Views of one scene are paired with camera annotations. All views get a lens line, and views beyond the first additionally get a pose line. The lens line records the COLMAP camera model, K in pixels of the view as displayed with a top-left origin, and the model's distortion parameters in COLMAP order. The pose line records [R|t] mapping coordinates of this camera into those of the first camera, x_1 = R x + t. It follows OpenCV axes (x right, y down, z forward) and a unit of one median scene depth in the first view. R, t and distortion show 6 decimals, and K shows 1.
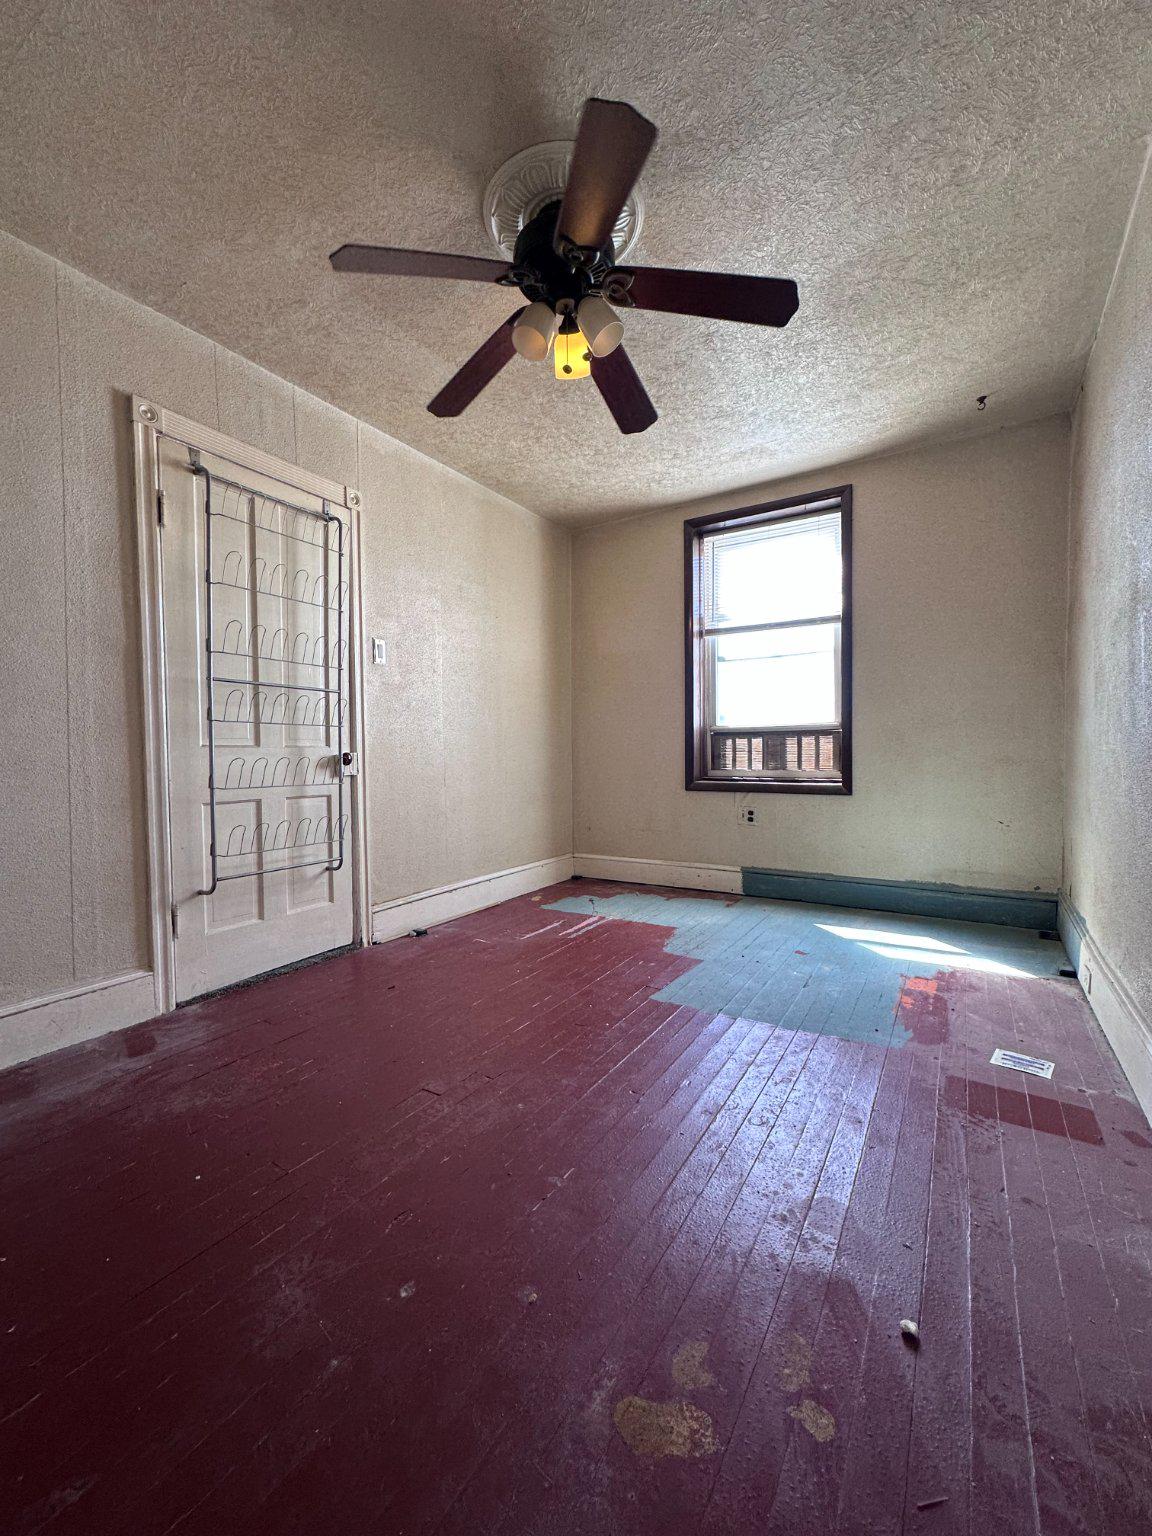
lens RADIAL K [[614.1, 0, 577.8], [0, 614.1, 768.5], [0, 0, 1]] dist [-0.005018, 0.000430]
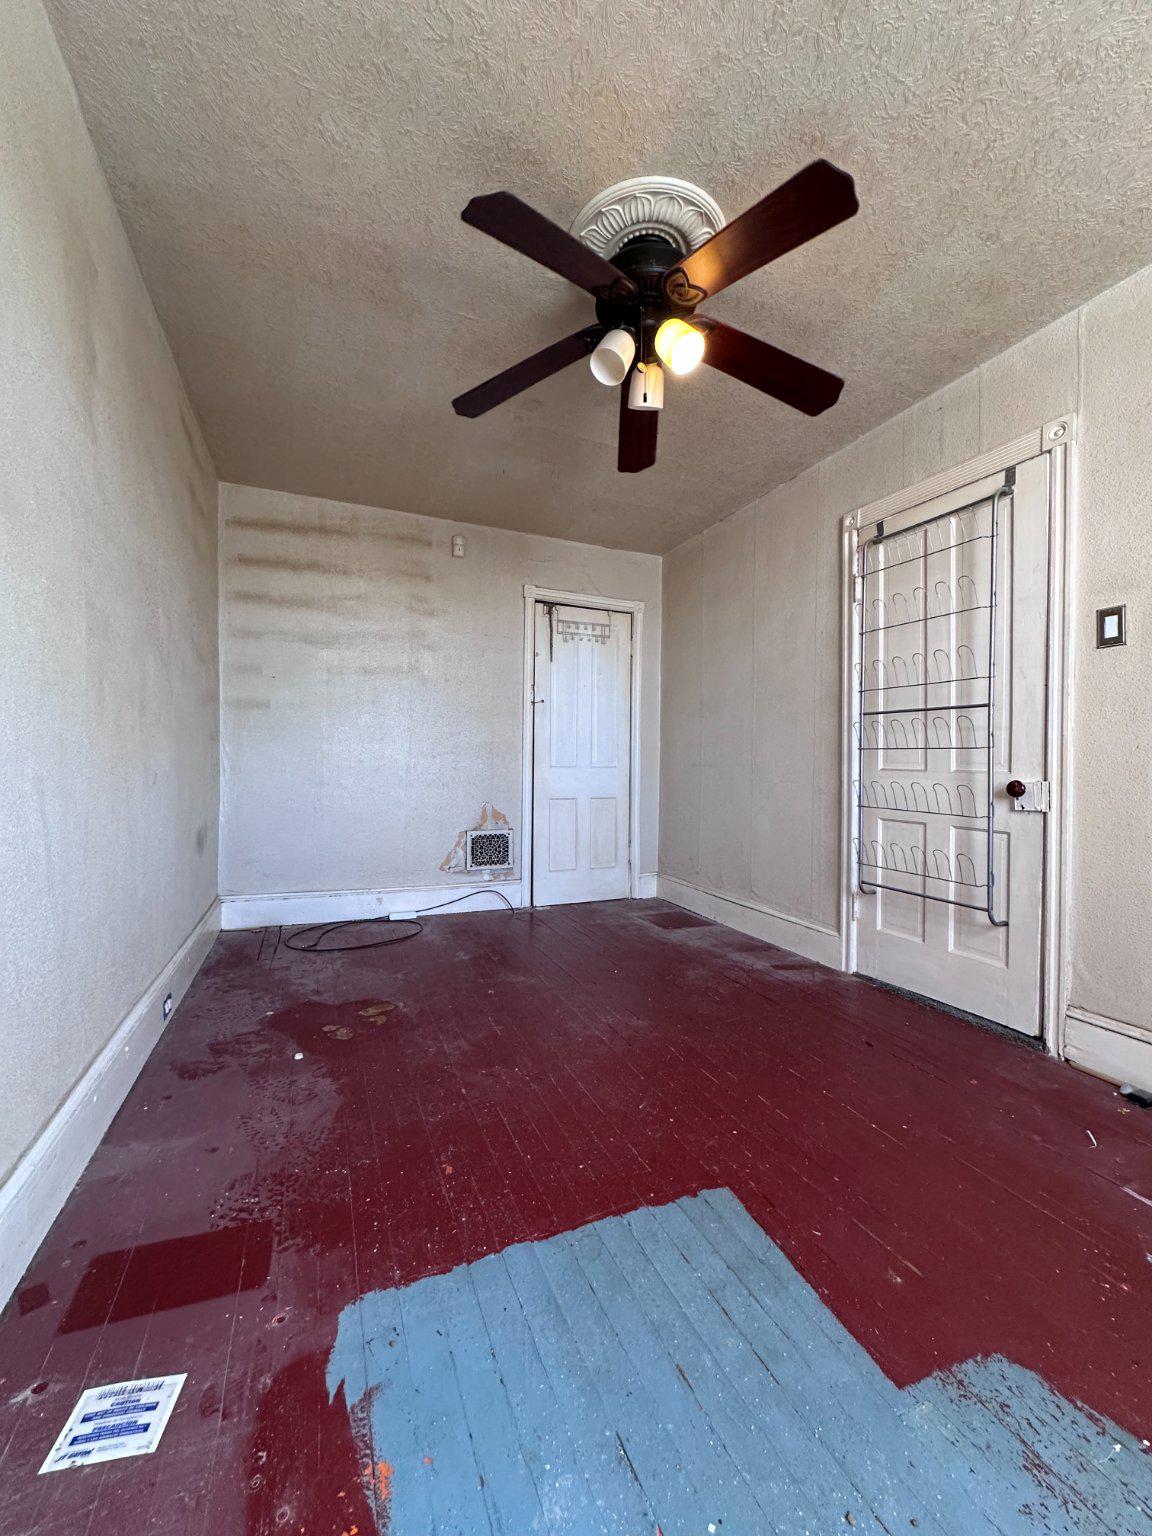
lens RADIAL K [[614.1, 0, 575.7], [0, 614.1, 764.3], [0, 0, 1]] dist [-0.005018, 0.000430]
pose [[-0.573534, 0.008974, -0.819133, 0.709131], [-0.025063, 0.999280, 0.028496, -0.067819], [0.818798, 0.036874, -0.572896, 1.219895]]
